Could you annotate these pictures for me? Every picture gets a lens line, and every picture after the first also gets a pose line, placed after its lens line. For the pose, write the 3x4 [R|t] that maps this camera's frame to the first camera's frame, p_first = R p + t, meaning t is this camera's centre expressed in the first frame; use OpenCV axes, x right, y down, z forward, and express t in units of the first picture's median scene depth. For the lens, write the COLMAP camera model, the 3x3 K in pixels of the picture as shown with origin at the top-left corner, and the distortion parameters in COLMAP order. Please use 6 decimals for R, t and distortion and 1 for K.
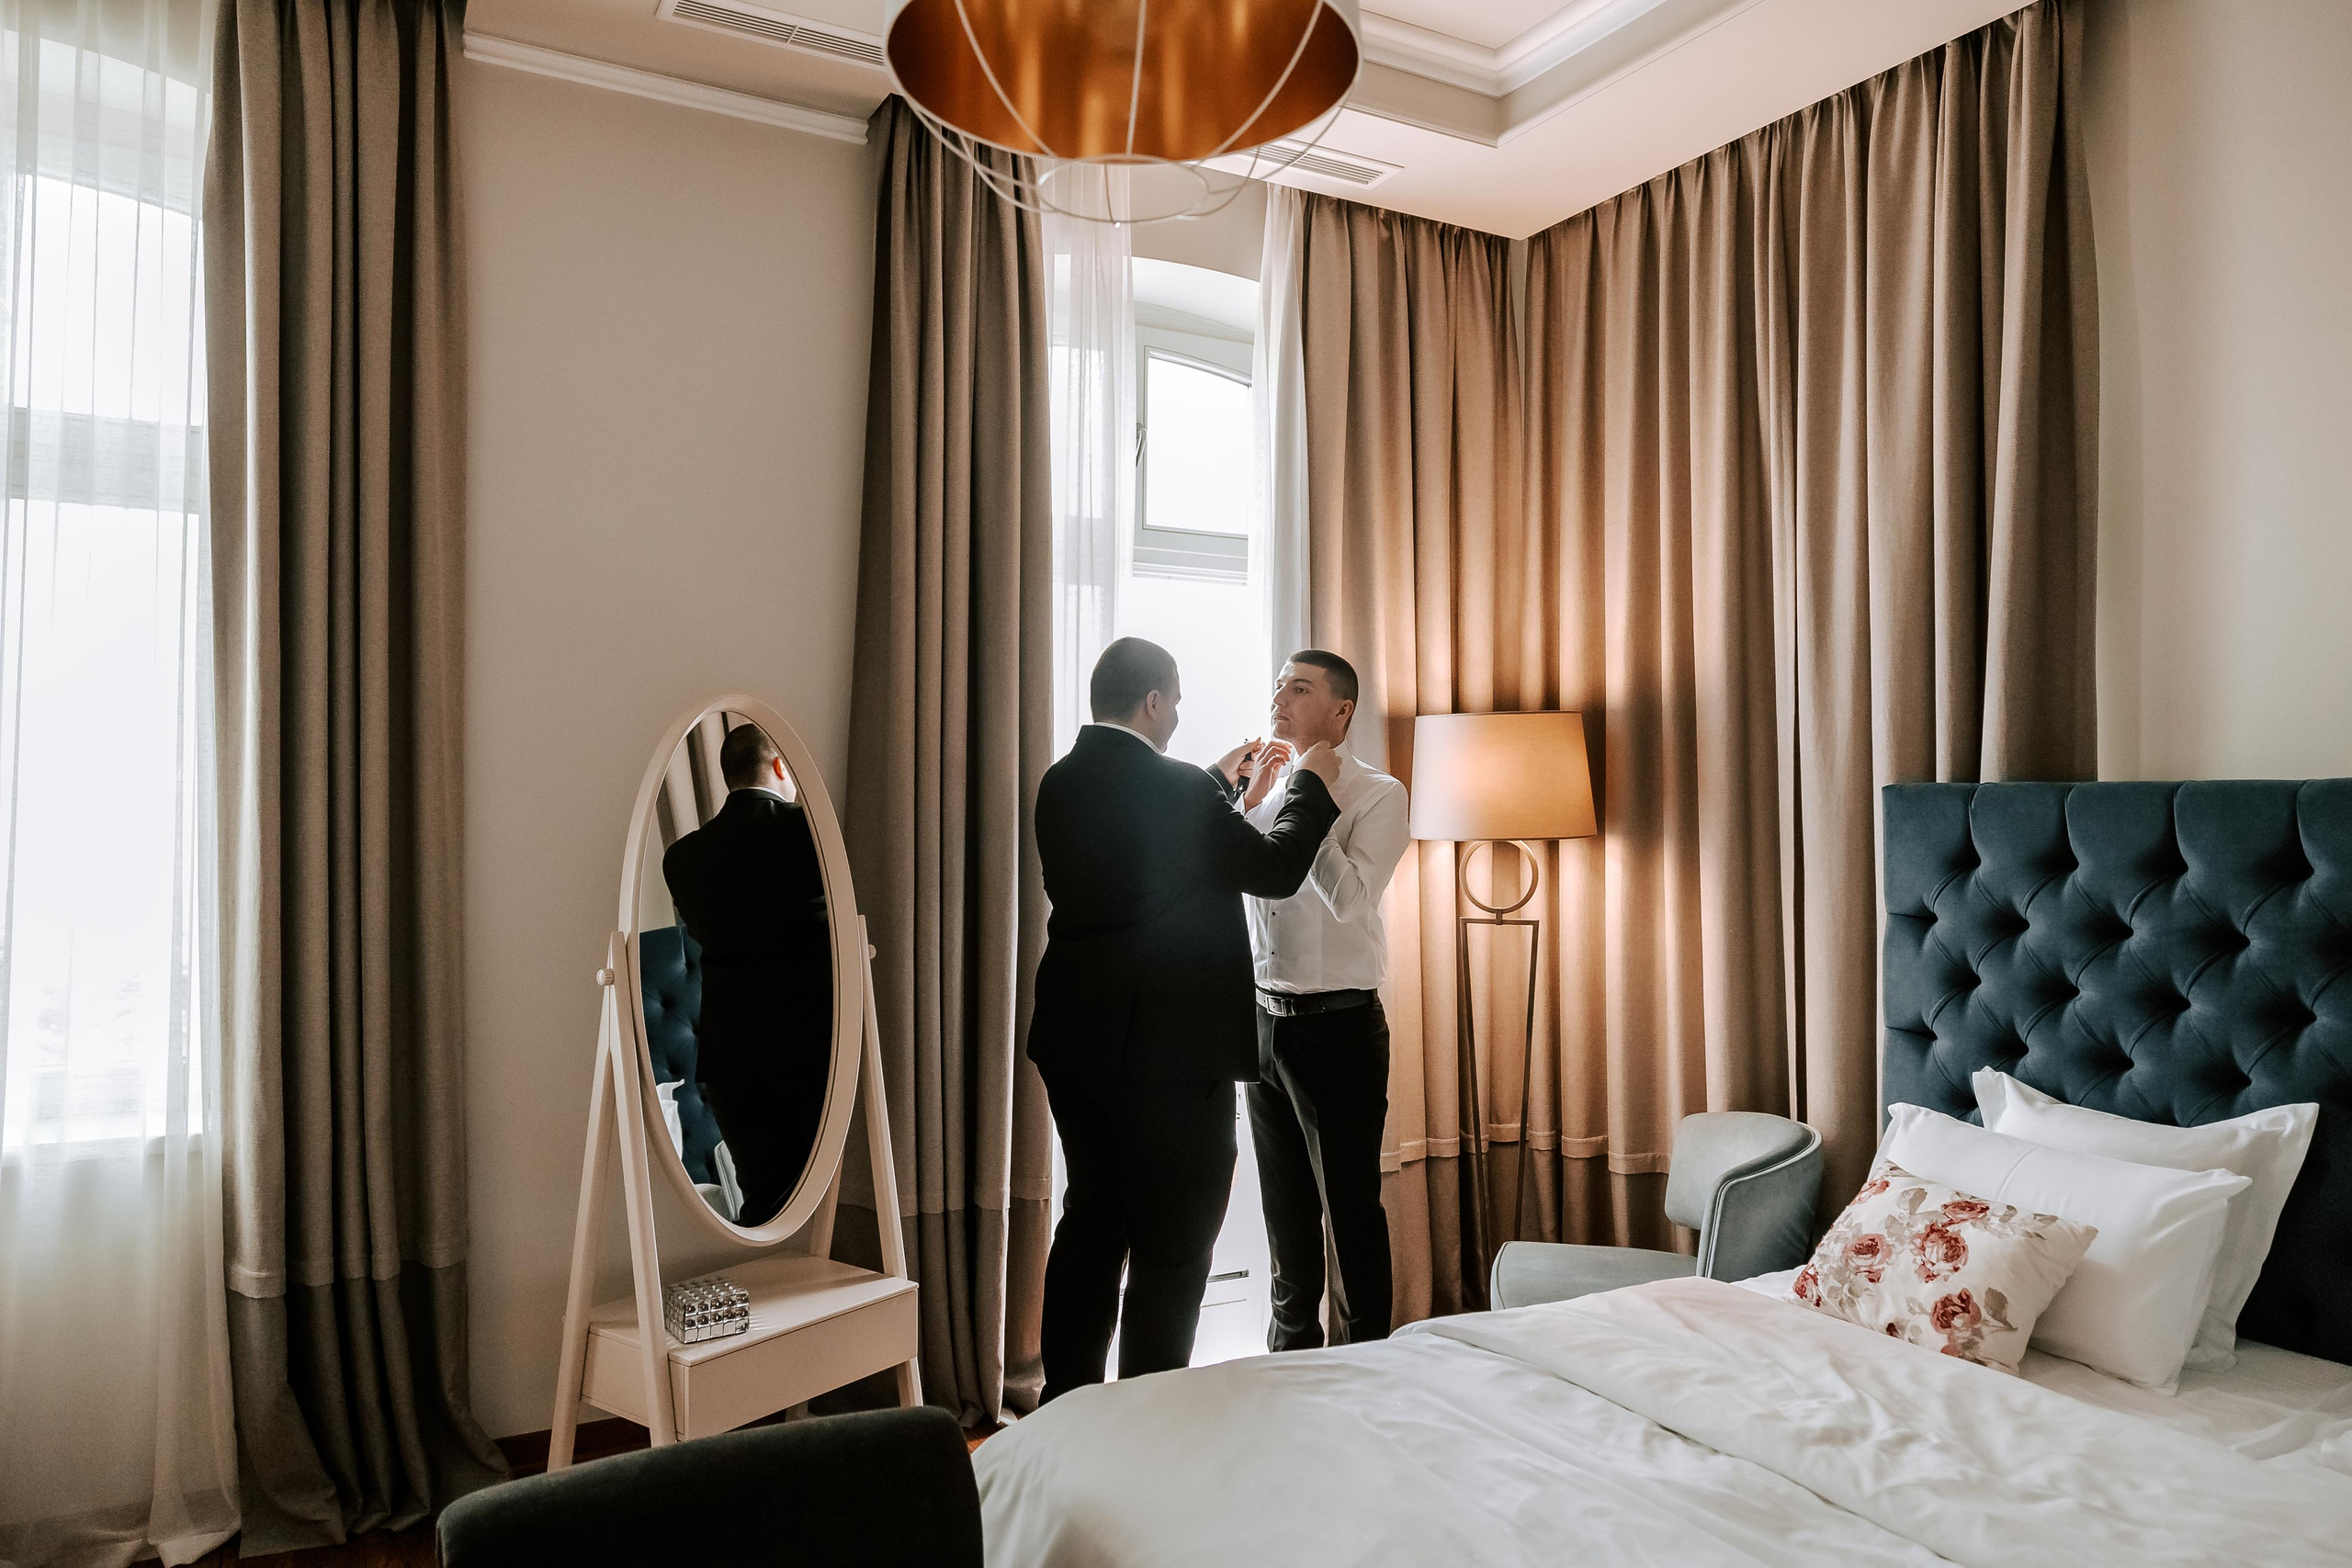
lens RADIAL K [[1547.3, 0, 1176.0], [0, 1547.3, 784.0], [0, 0, 1]] dist [-0.007252, 0.002576]
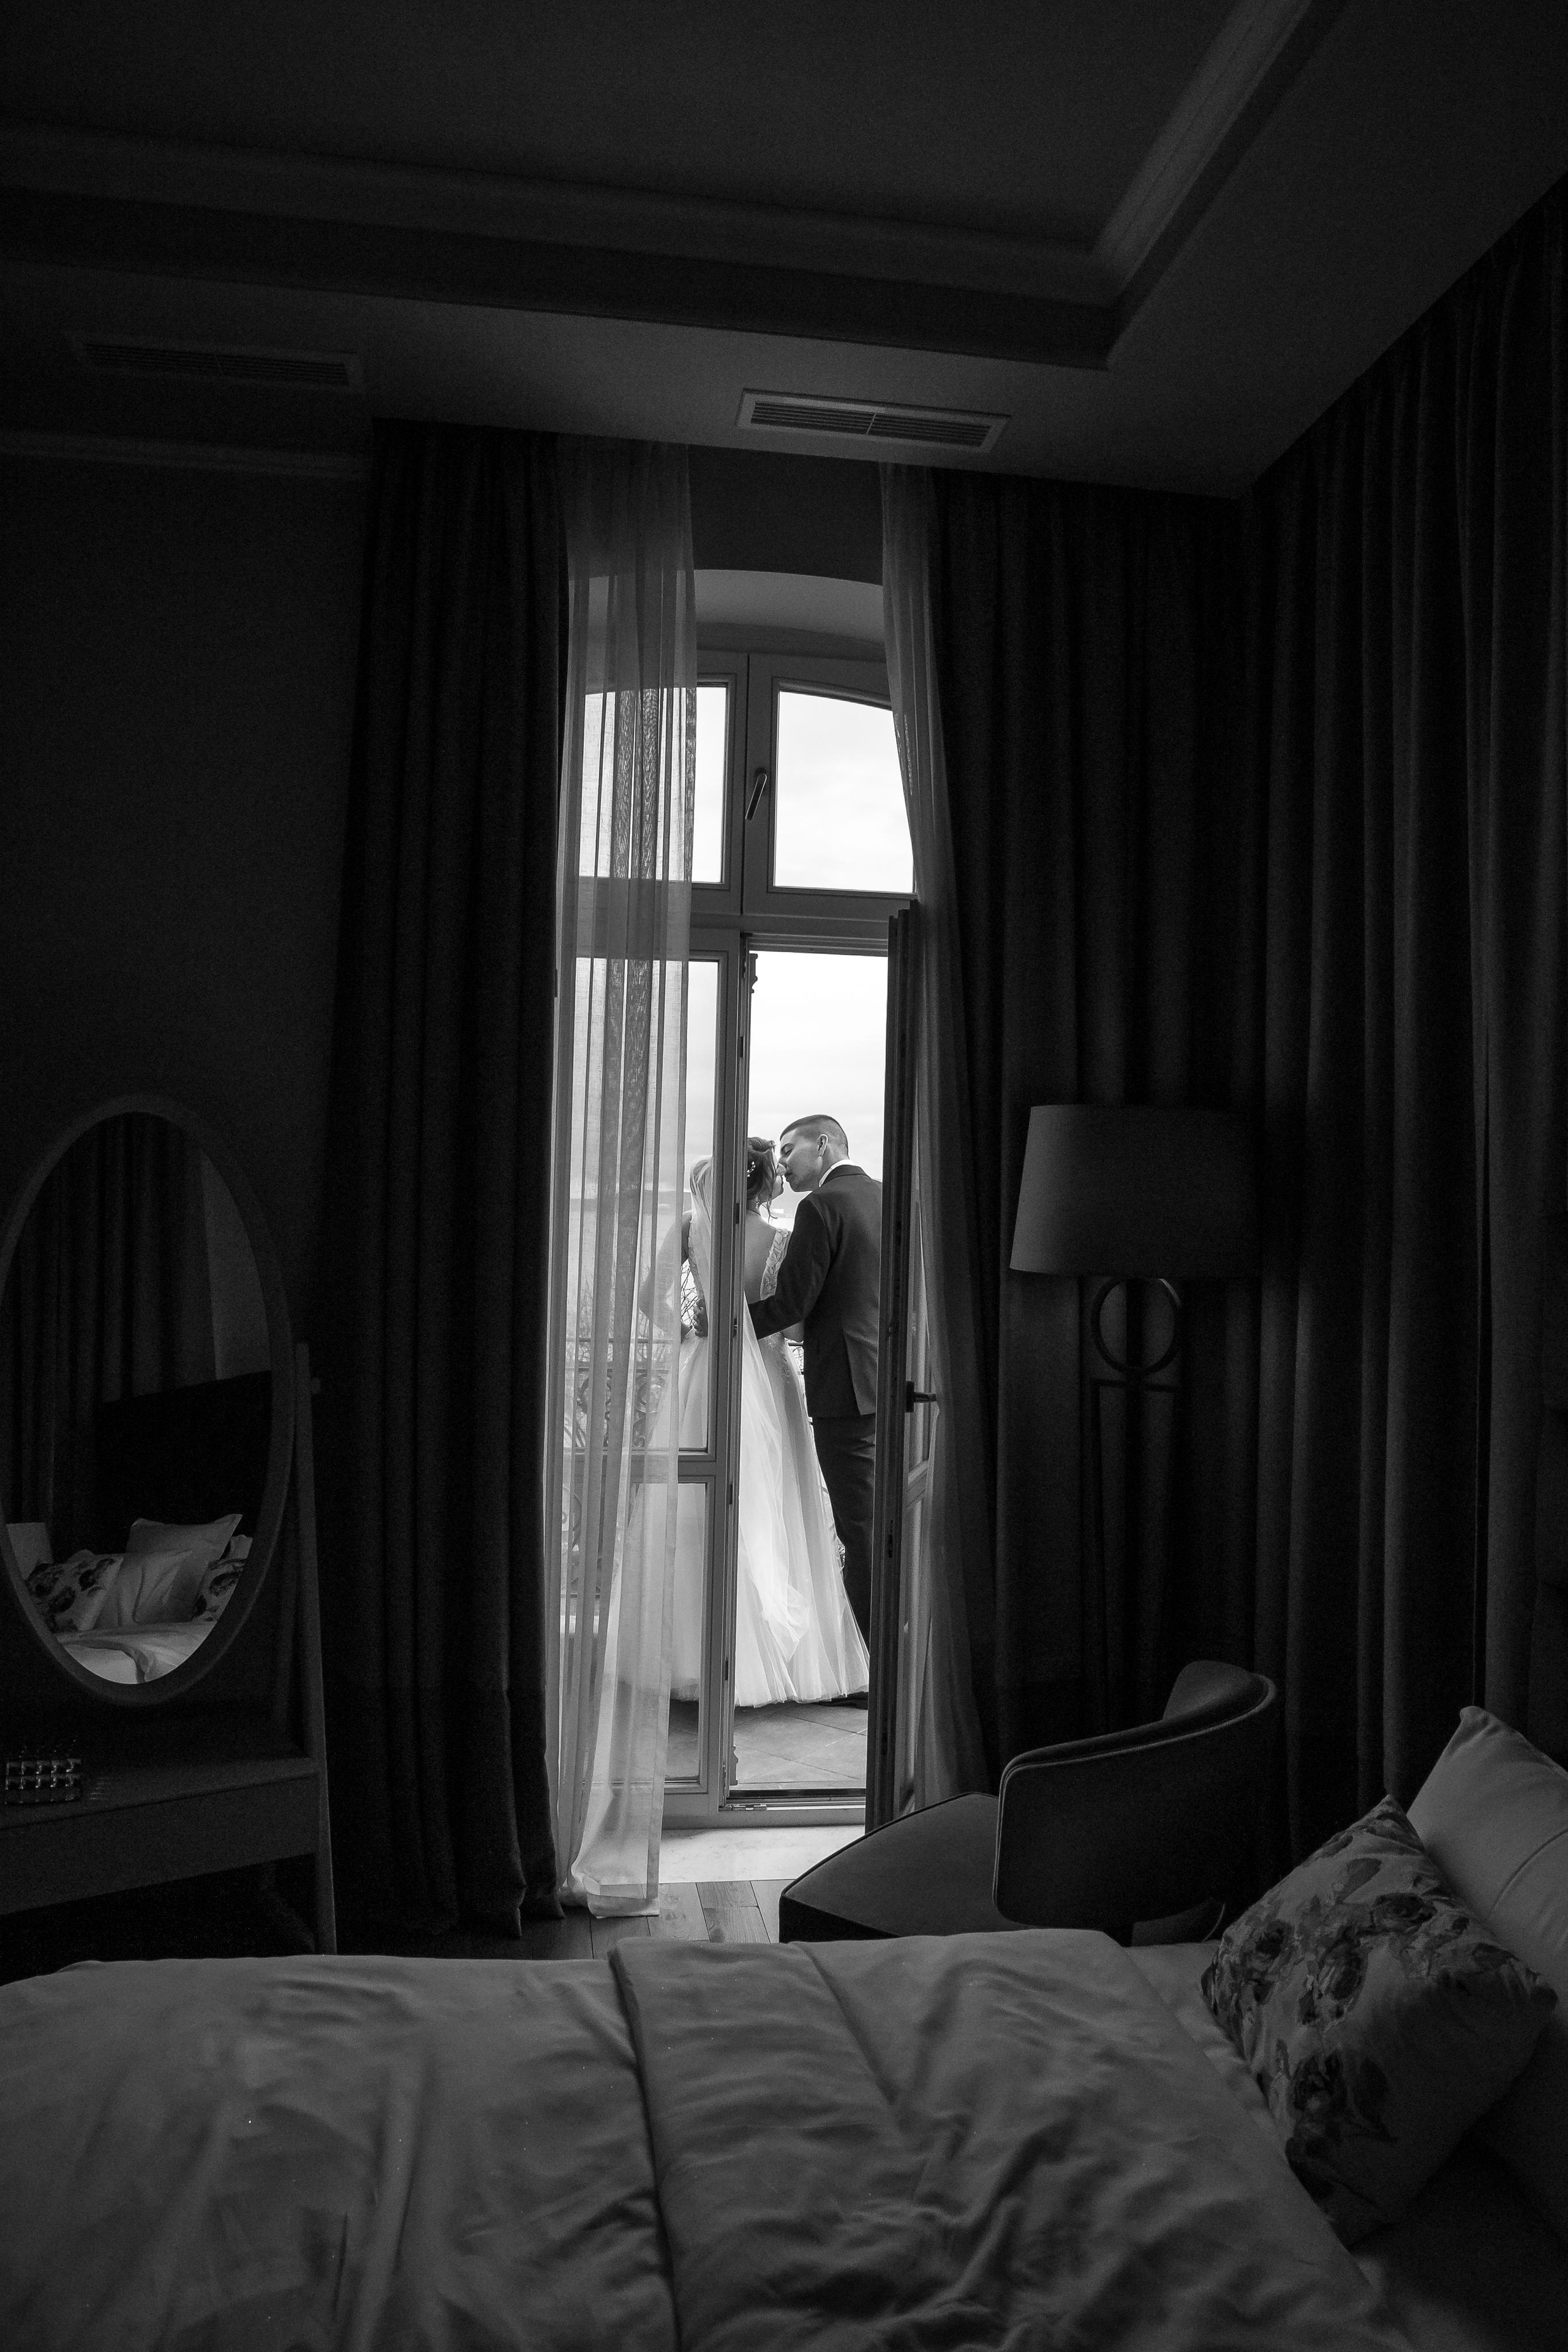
lens RADIAL K [[1598.3, 0, 784.0], [0, 1598.3, 1176.0], [0, 0, 1]] dist [-0.116091, 0.093583]
pose [[0.938314, 0.003311, -0.345768, 0.464476], [-0.006031, 0.999959, -0.006791, -0.008898], [0.345731, 0.008458, 0.938295, 0.319175]]
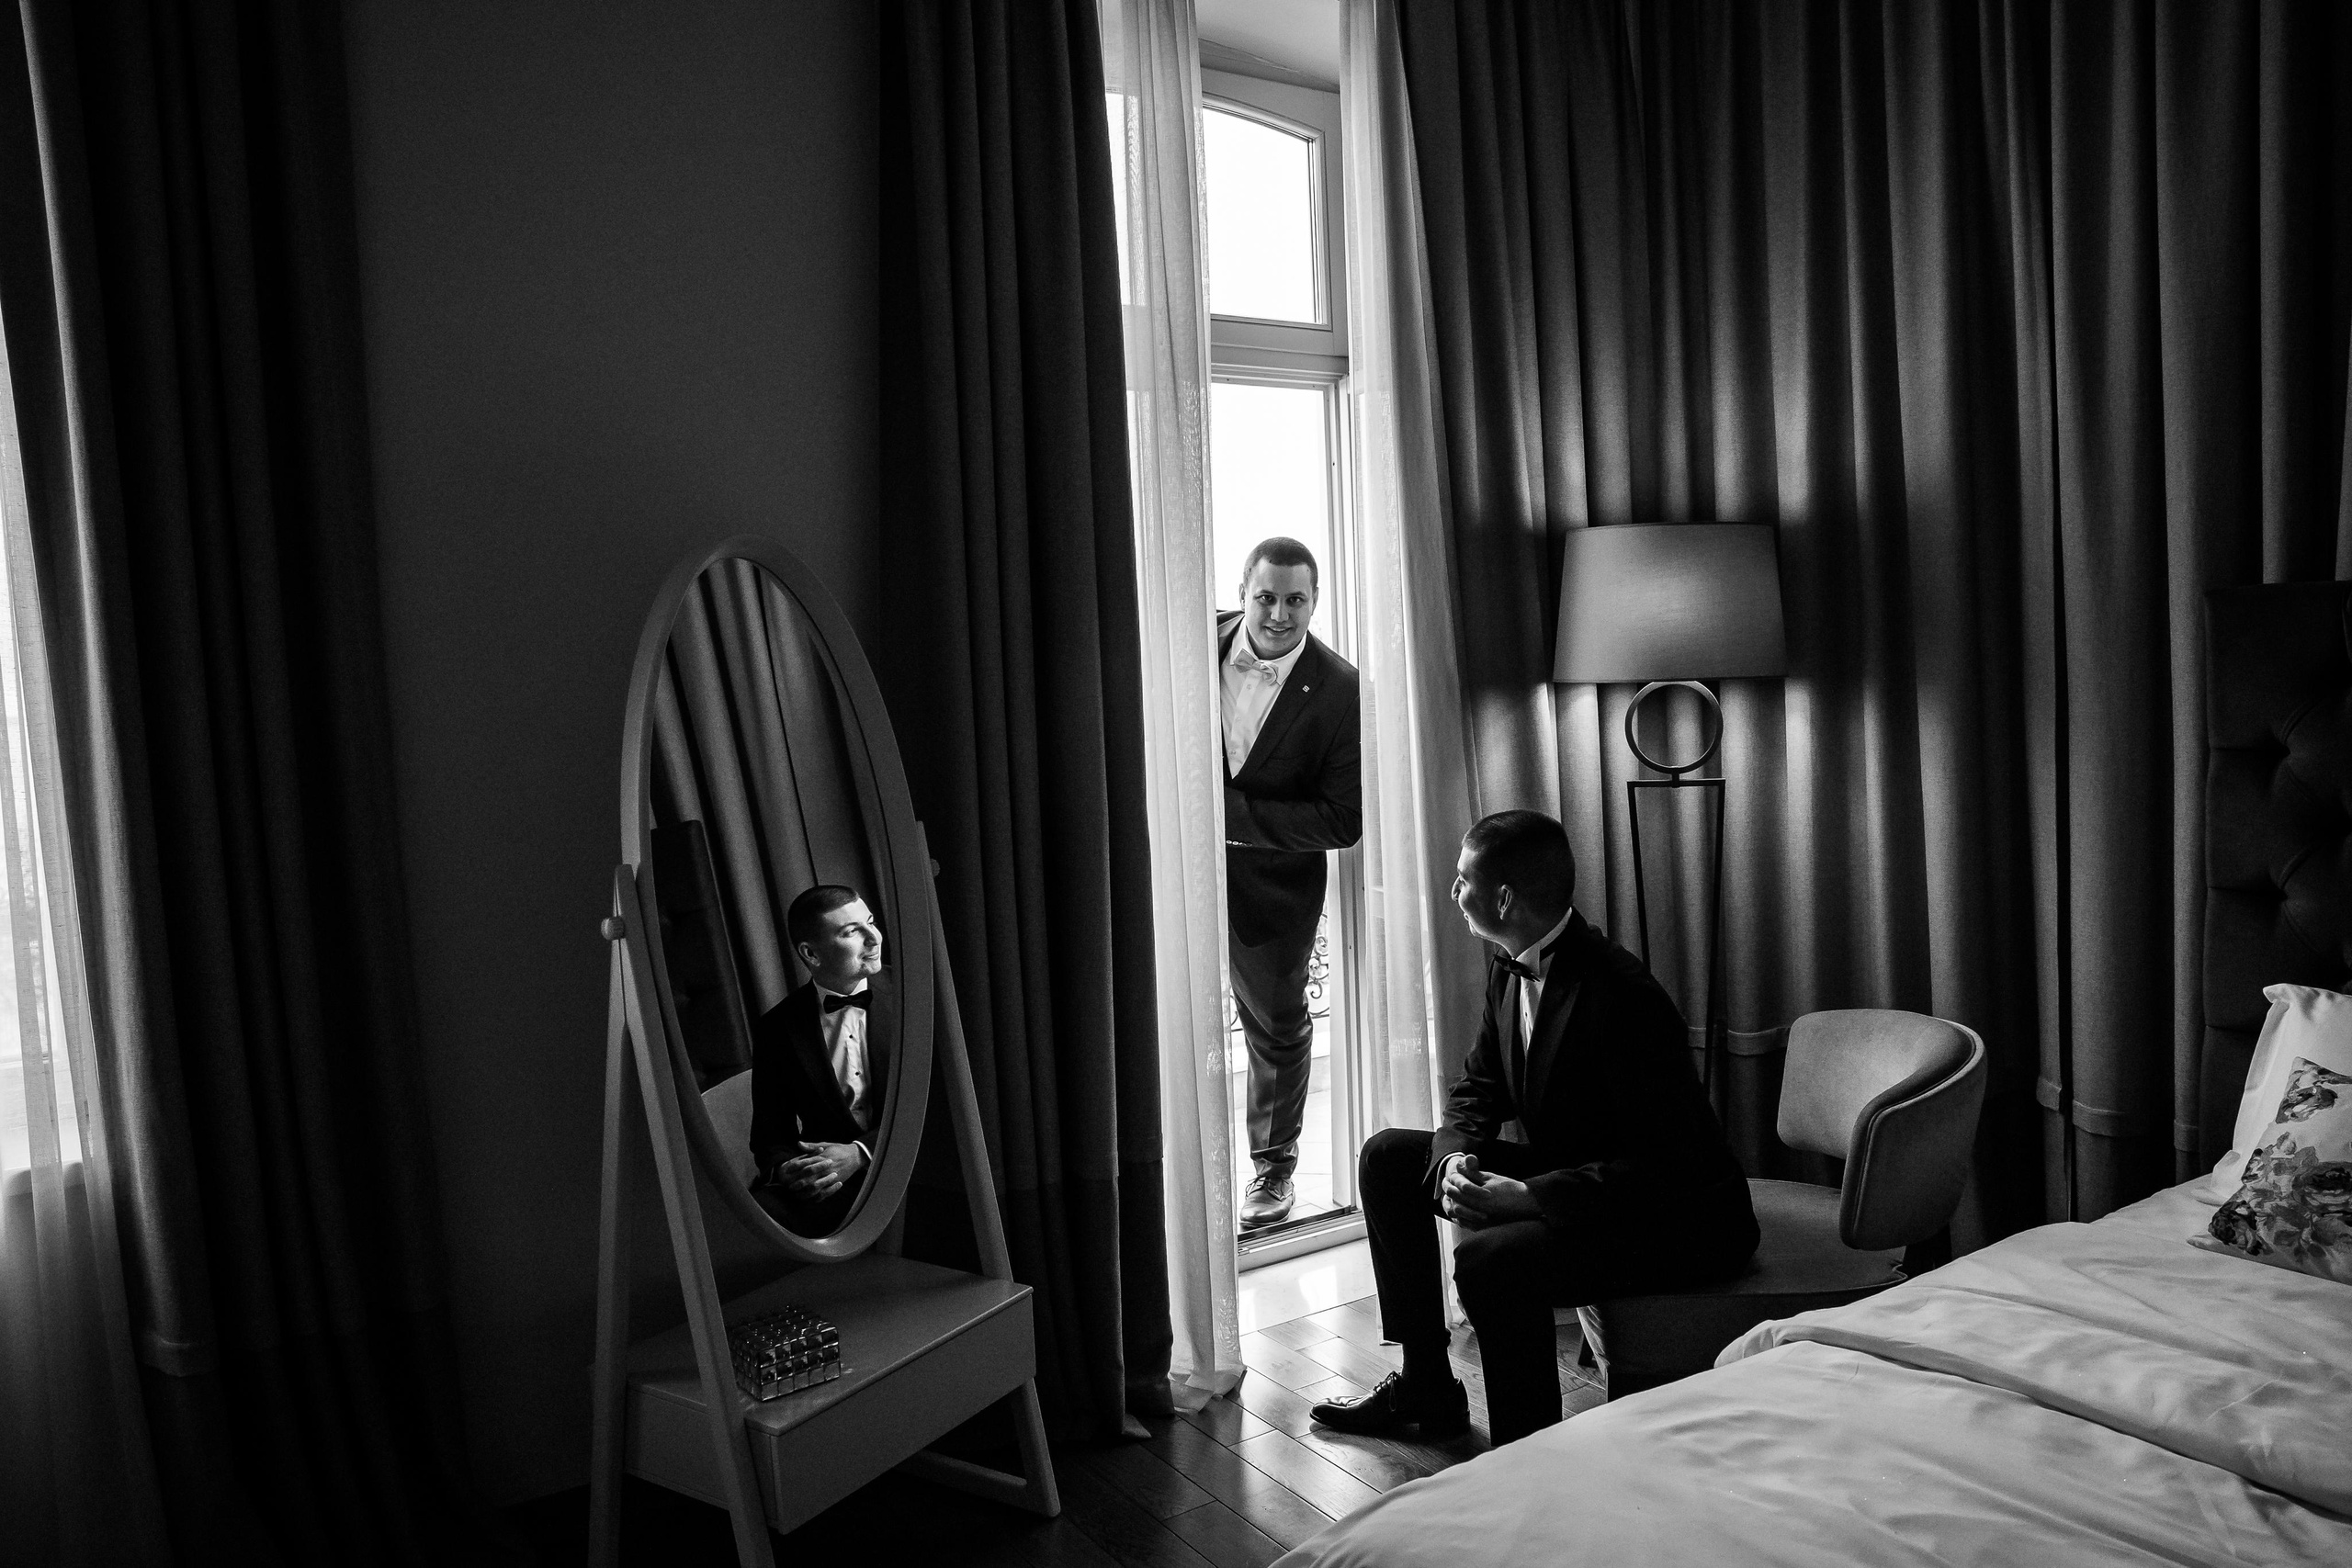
lens RADIAL K [[1598.2, 0, 1176.0], [0, 1598.2, 784.0], [0, 0, 1]] dist [-0.116091, 0.093583]
pose [[0.996750, -0.053906, 0.059863, -0.161650], [0.048882, 0.995396, 0.082443, 0.010602], [-0.064031, -0.079249, 0.994796, 0.278930]]
